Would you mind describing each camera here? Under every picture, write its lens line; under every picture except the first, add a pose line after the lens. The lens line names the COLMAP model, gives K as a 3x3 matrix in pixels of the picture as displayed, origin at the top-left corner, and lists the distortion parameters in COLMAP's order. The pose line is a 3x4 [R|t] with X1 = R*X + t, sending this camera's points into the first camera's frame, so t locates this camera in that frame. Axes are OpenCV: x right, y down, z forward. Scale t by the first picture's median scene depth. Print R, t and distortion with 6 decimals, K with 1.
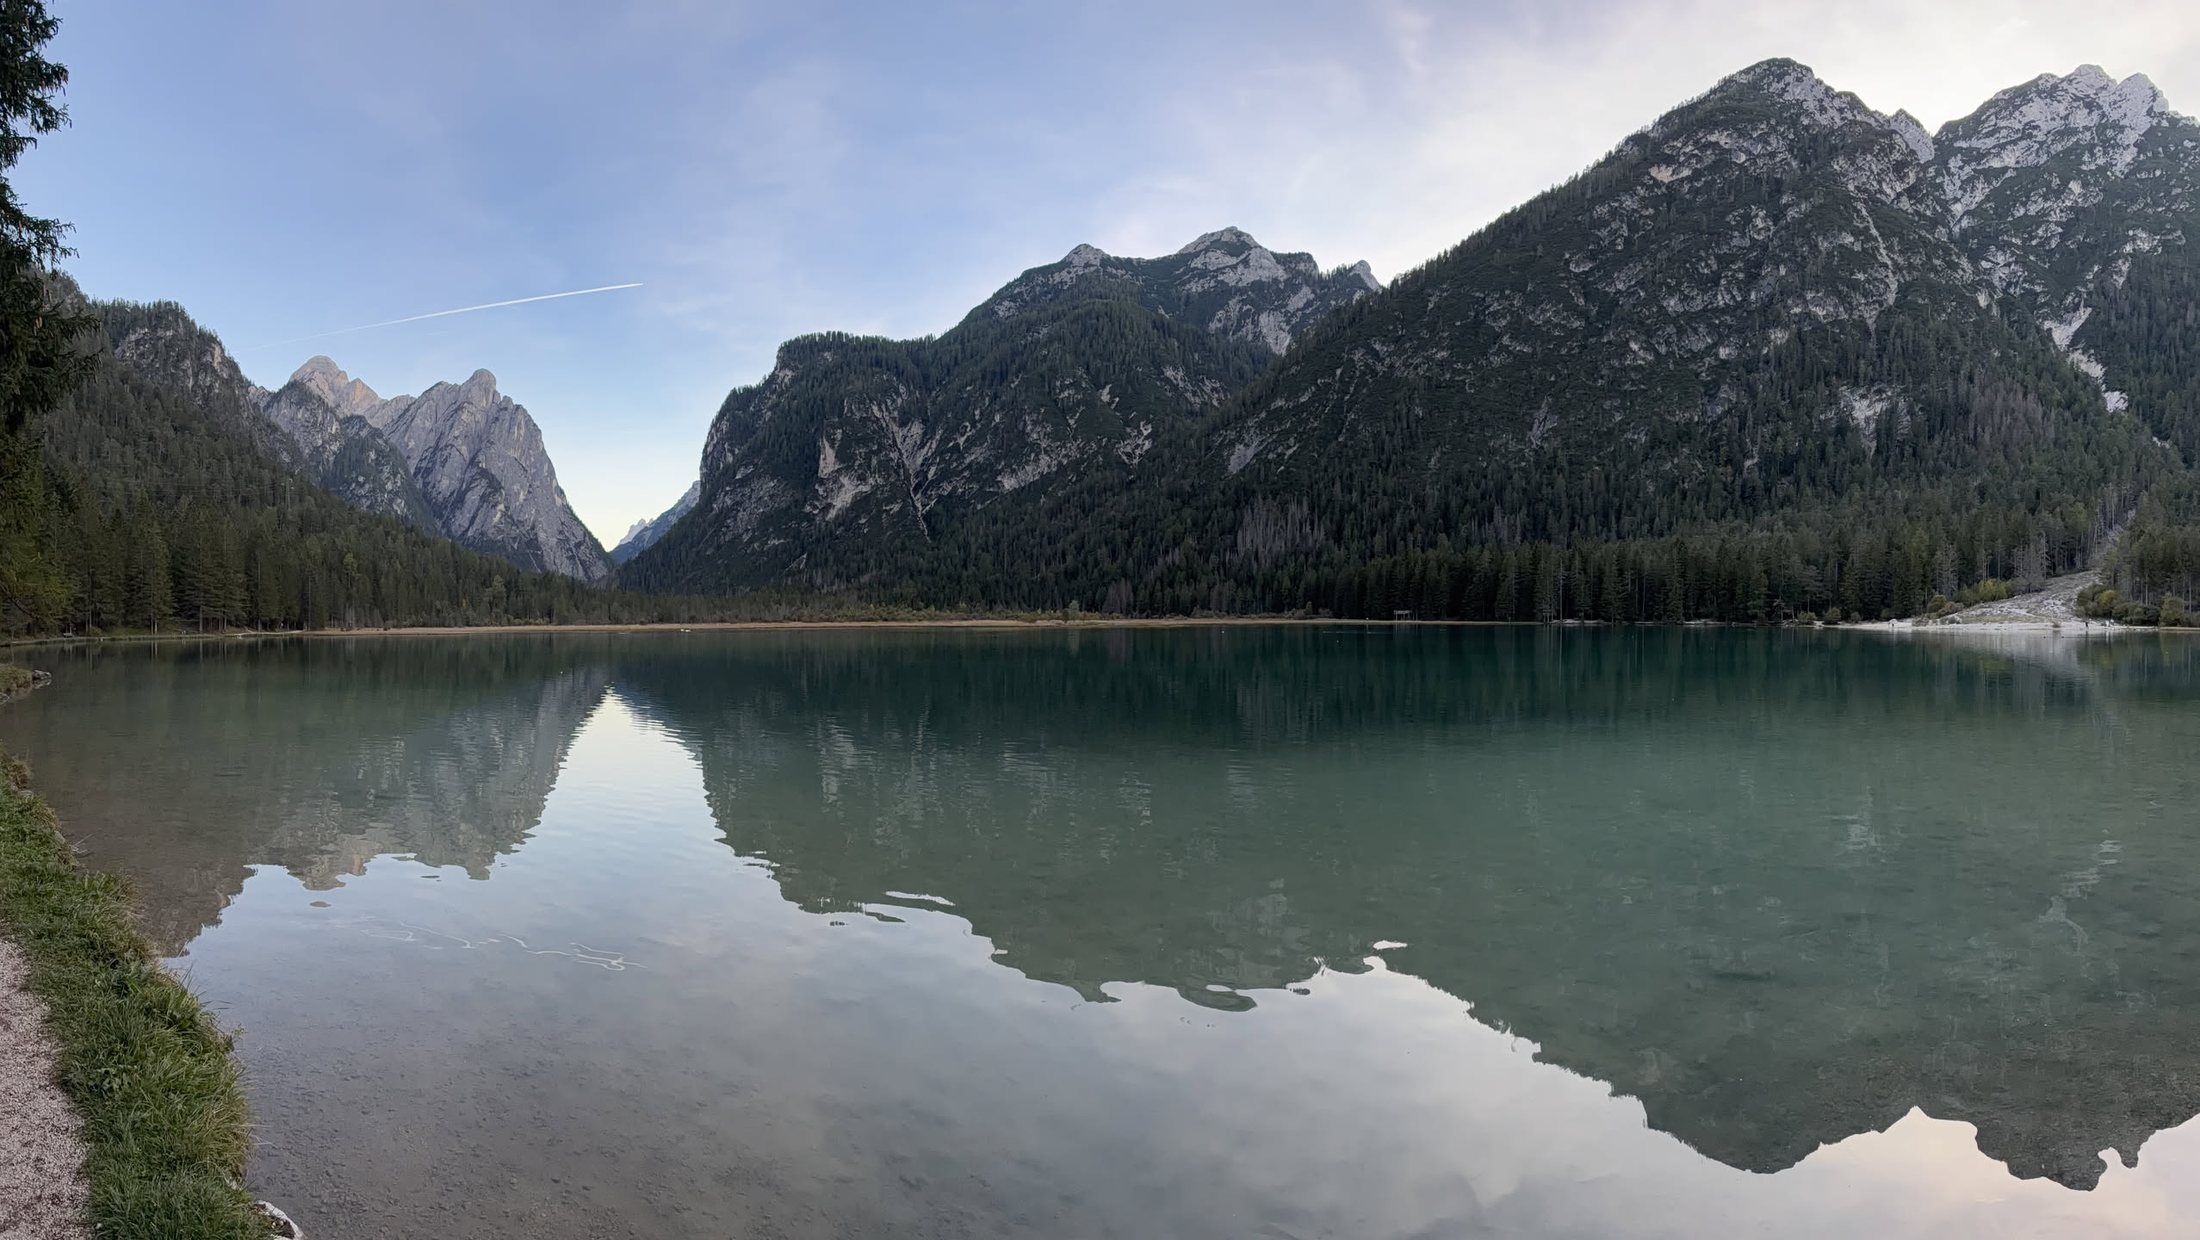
lens RADIAL K [[1668.0, 0, 1100.0], [0, 1668.0, 620.0], [0, 0, 1]] dist [-0.007813, -0.327745]
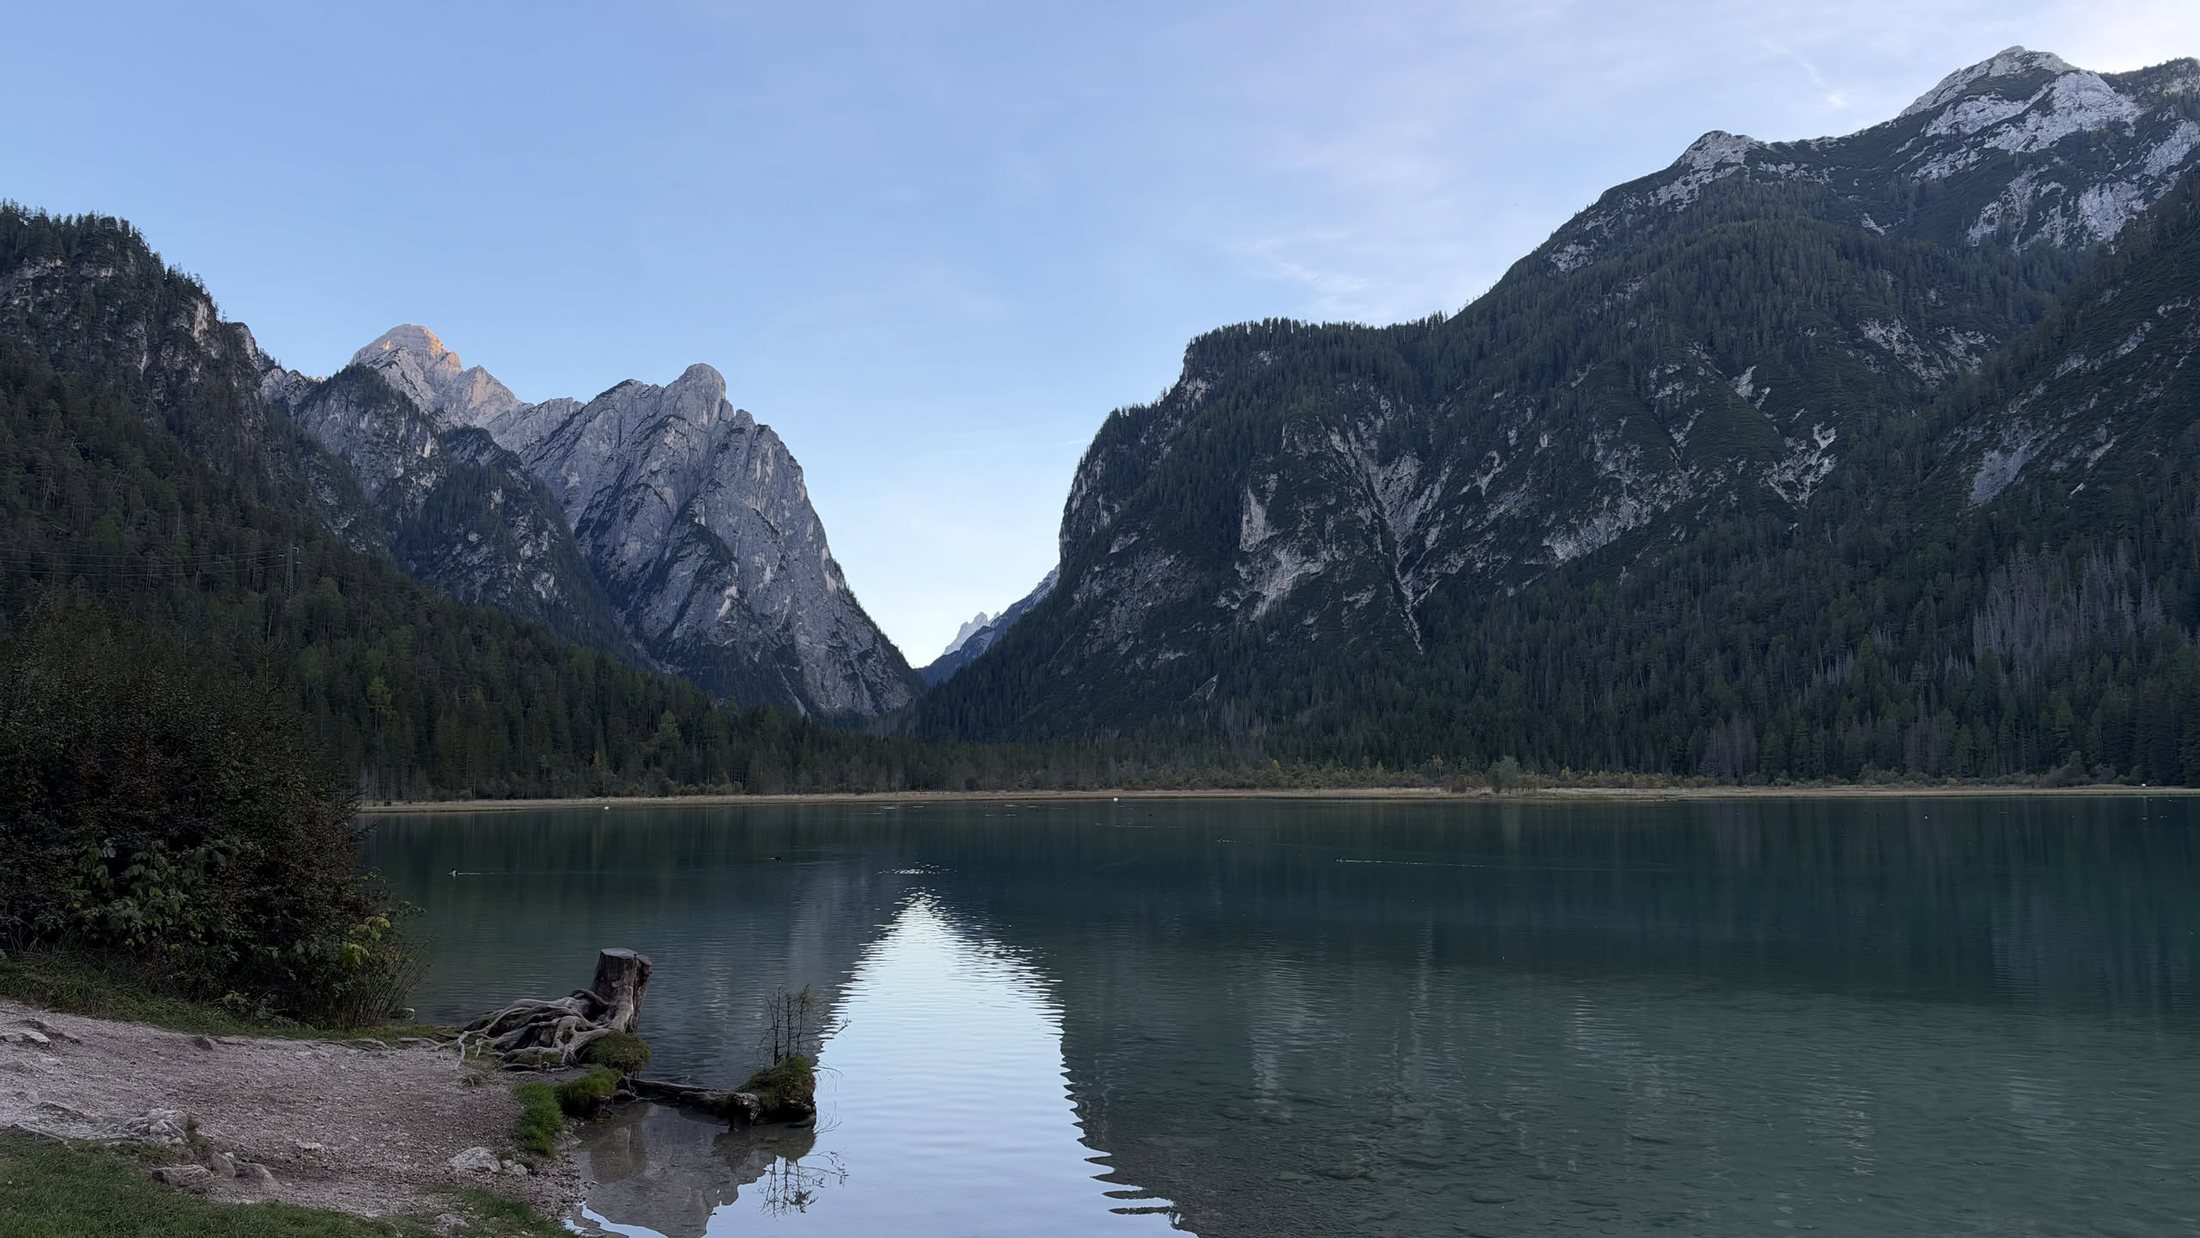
lens RADIAL K [[1621.0, 0, 1100.0], [0, 1621.0, 619.0], [0, 0, 1]] dist [0.135712, -0.288230]
pose [[0.981487, -0.030708, -0.189052, -0.112604], [0.010514, 0.994213, -0.106907, 0.004265], [0.191241, 0.102940, 0.976130, 0.416713]]
